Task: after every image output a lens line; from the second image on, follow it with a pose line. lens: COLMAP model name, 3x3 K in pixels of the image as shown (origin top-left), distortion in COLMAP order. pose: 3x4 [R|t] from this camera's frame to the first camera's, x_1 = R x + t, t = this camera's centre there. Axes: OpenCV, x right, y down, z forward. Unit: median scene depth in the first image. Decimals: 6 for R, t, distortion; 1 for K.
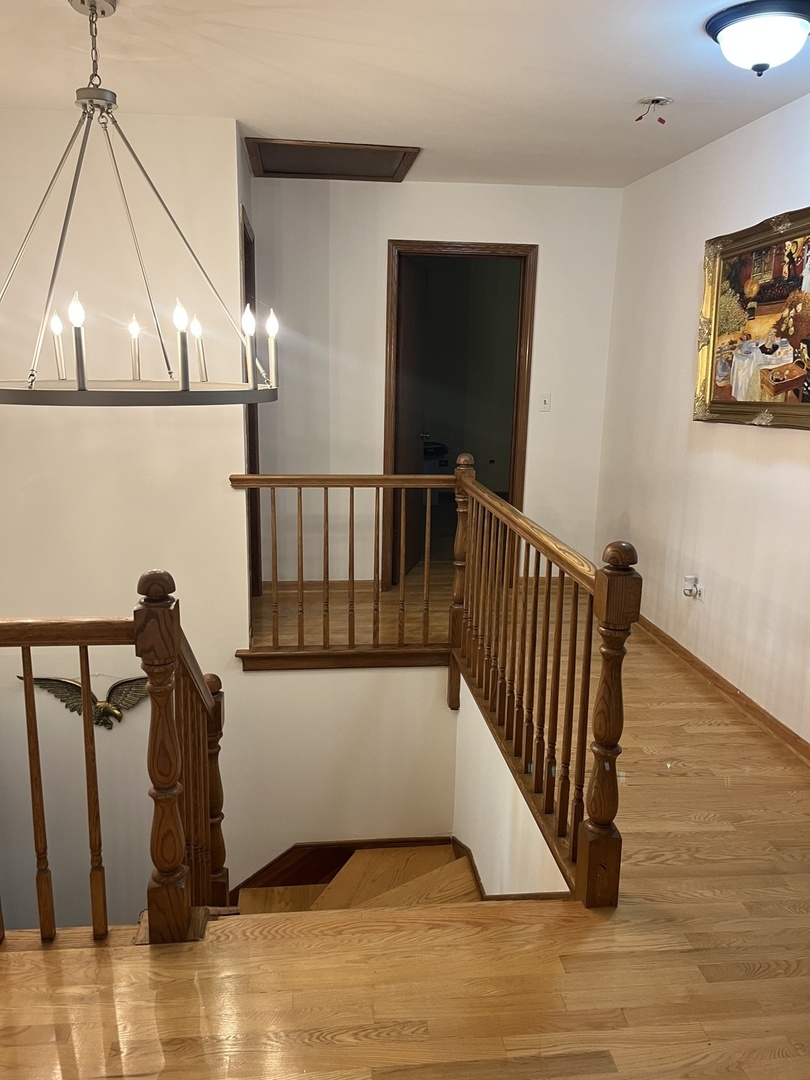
lens RADIAL K [[816.5, 0, 405.0], [0, 816.5, 540.0], [0, 0, 1]] dist [0.008851, -0.000541]
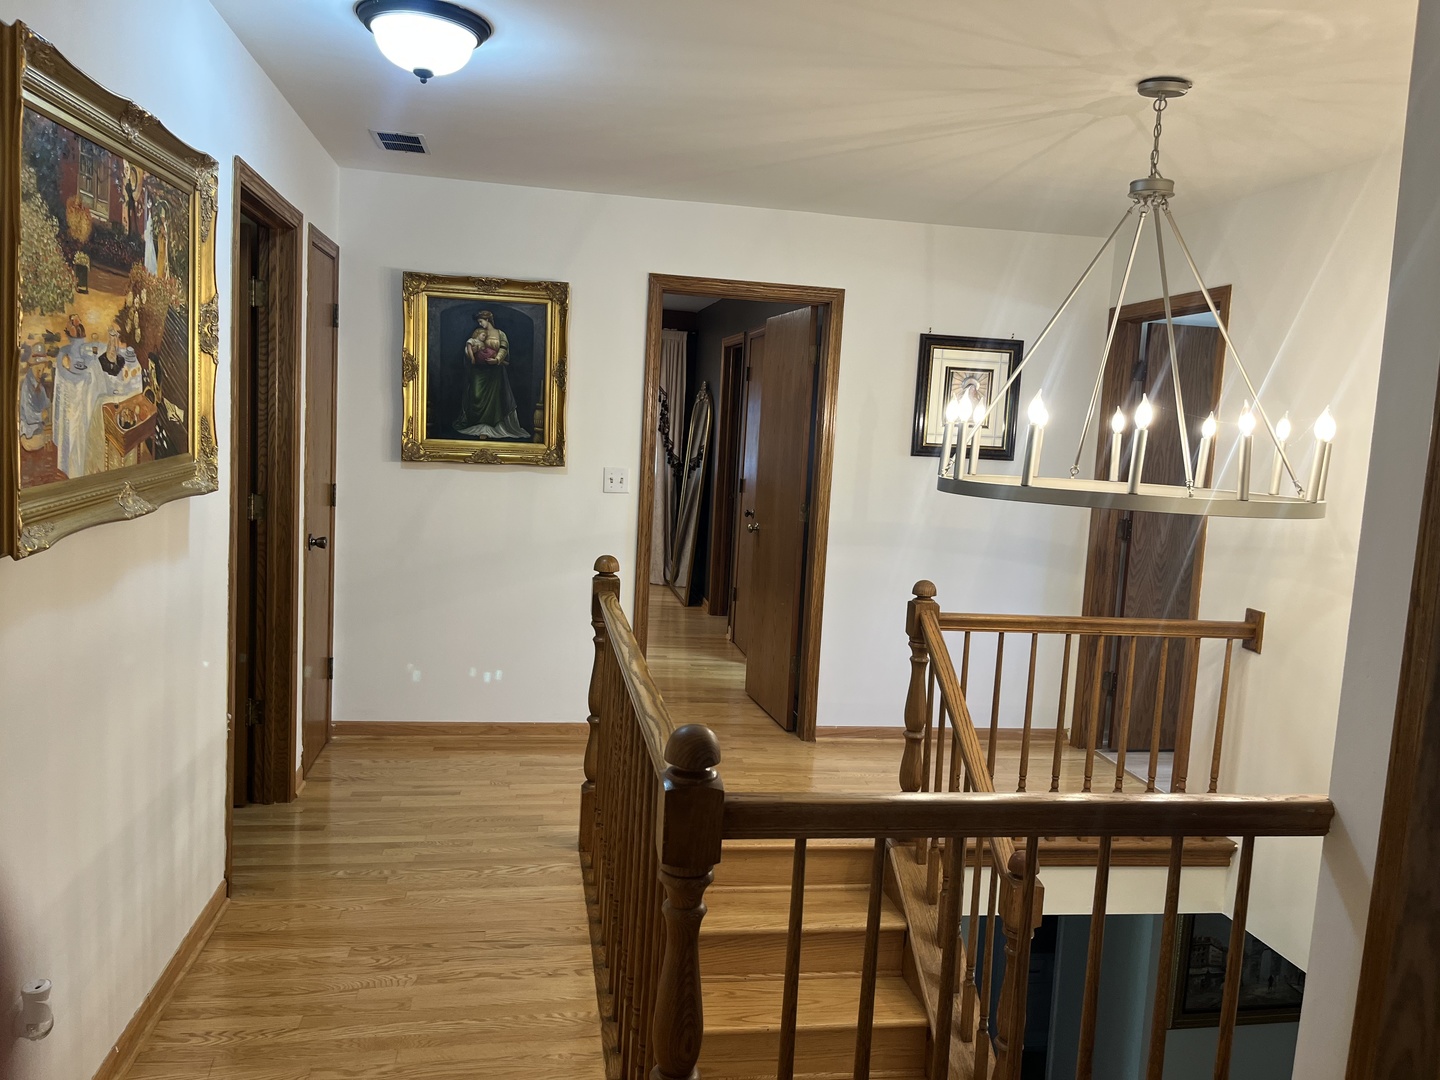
lens RADIAL K [[1088.7, 0, 720.0], [0, 1088.7, 540.0], [0, 0, 1]] dist [0.008851, -0.000541]
pose [[-0.996204, -0.069966, -0.051795, 0.110363], [-0.082718, 0.946213, 0.312790, -0.371326], [0.027125, 0.315887, -0.948409, 1.677857]]
